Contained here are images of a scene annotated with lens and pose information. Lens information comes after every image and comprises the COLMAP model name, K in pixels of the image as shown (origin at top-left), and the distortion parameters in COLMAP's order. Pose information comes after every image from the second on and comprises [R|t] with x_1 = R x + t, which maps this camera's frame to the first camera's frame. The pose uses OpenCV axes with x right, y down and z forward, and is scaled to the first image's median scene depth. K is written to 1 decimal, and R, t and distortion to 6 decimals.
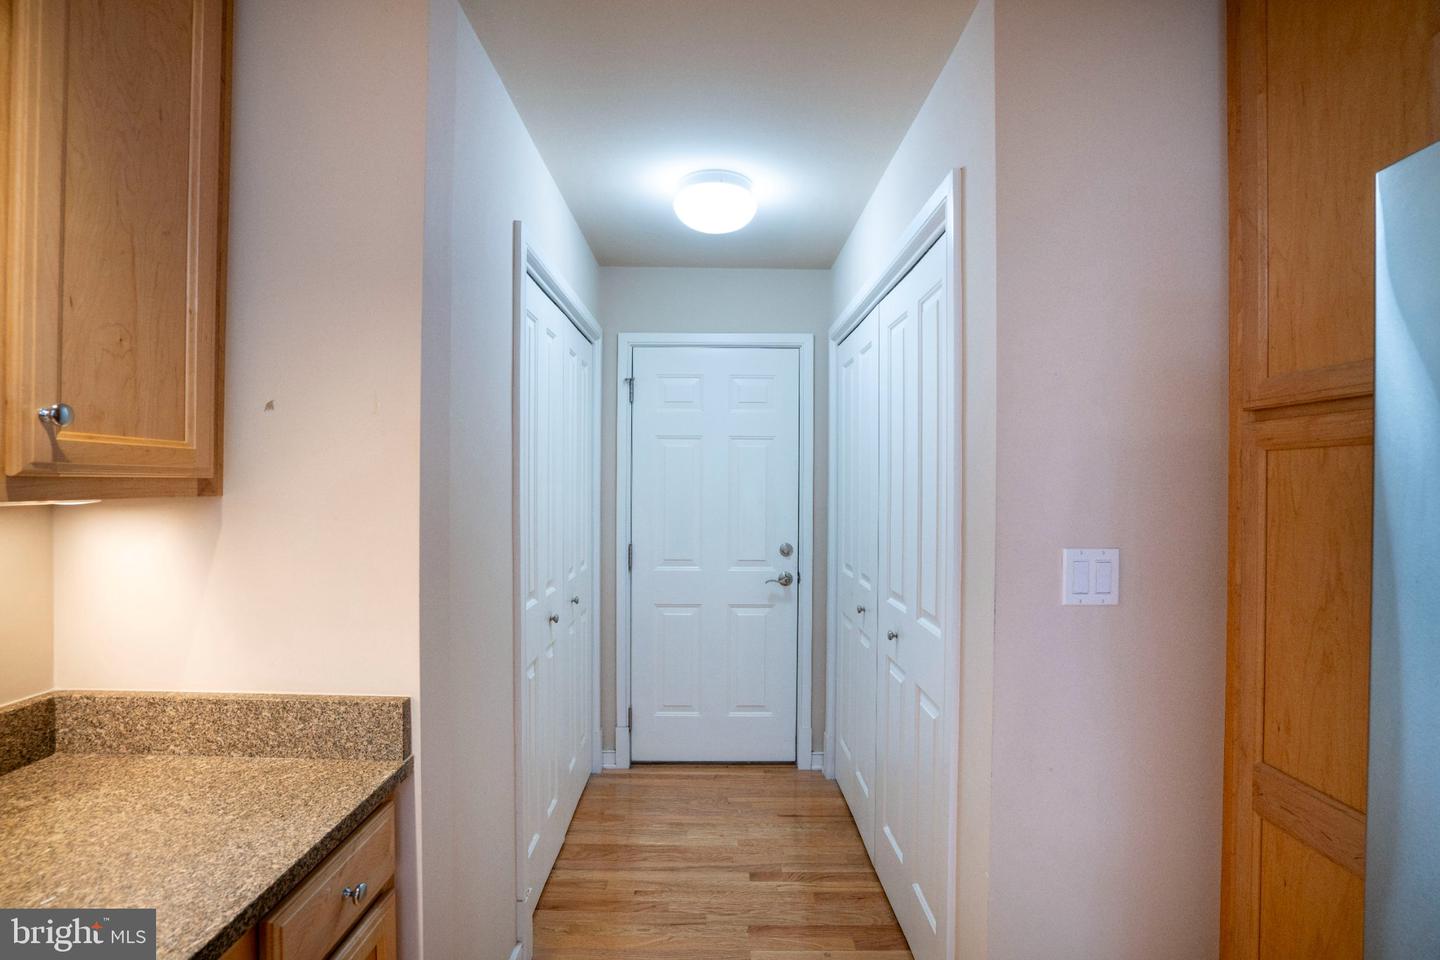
lens RADIAL K [[664.2, 0, 719.3], [0, 664.2, 481.3], [0, 0, 1]] dist [-0.043776, 0.013442]
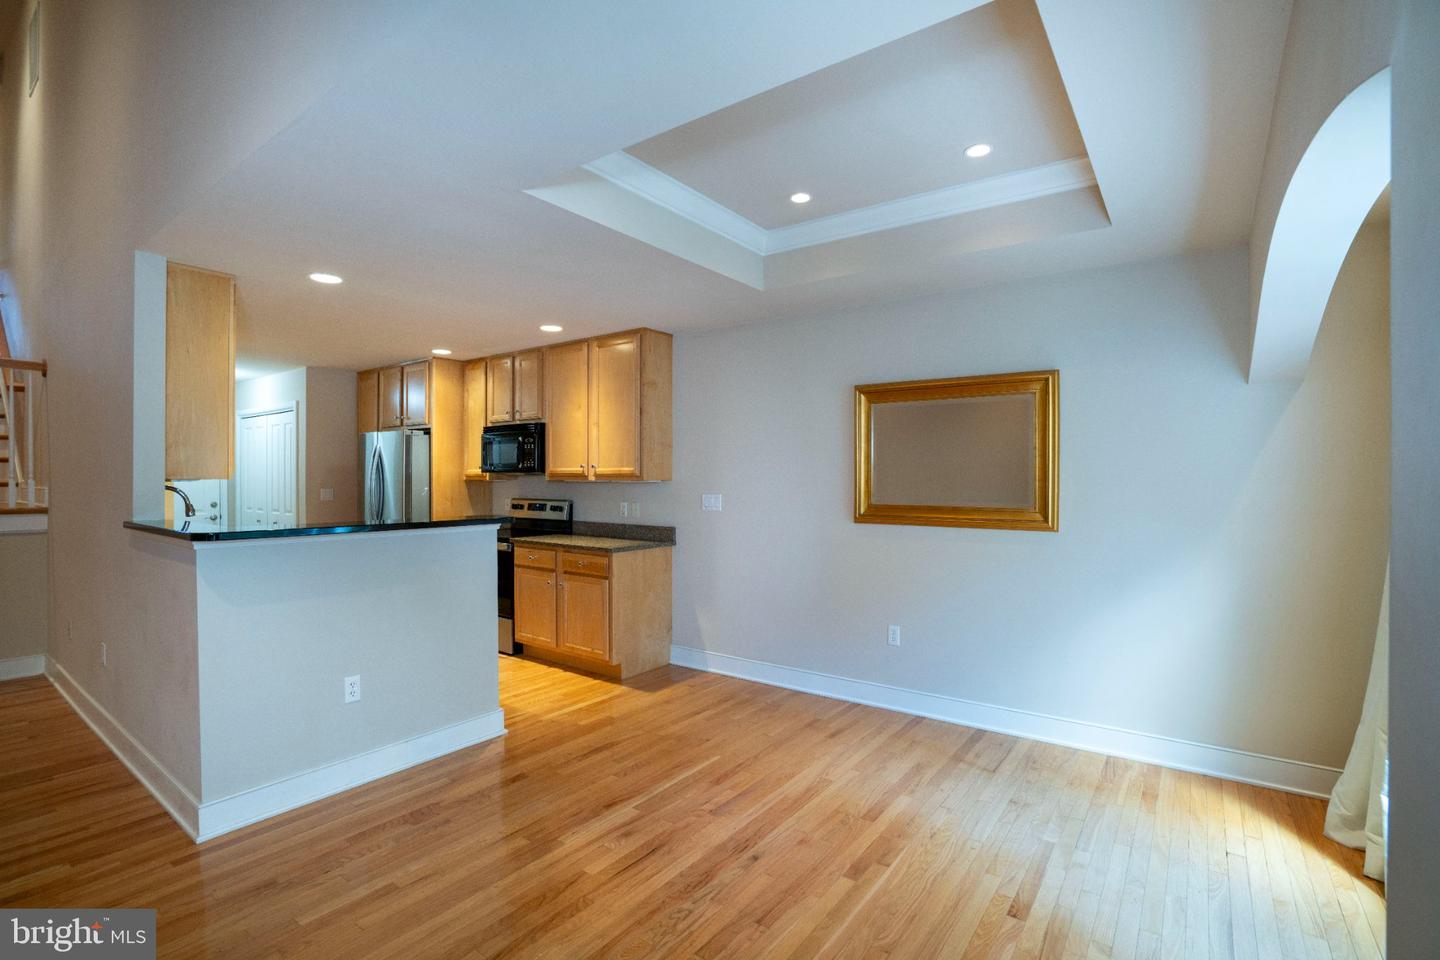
lens RADIAL K [[664.2, 0, 719.3], [0, 664.2, 480.3], [0, 0, 1]] dist [-0.043776, 0.013442]
pose [[0.602413, -0.004685, 0.798171, -0.635922], [0.002050, 0.999989, 0.004323, 0.012841], [-0.798182, -0.000968, 0.602416, -1.733401]]
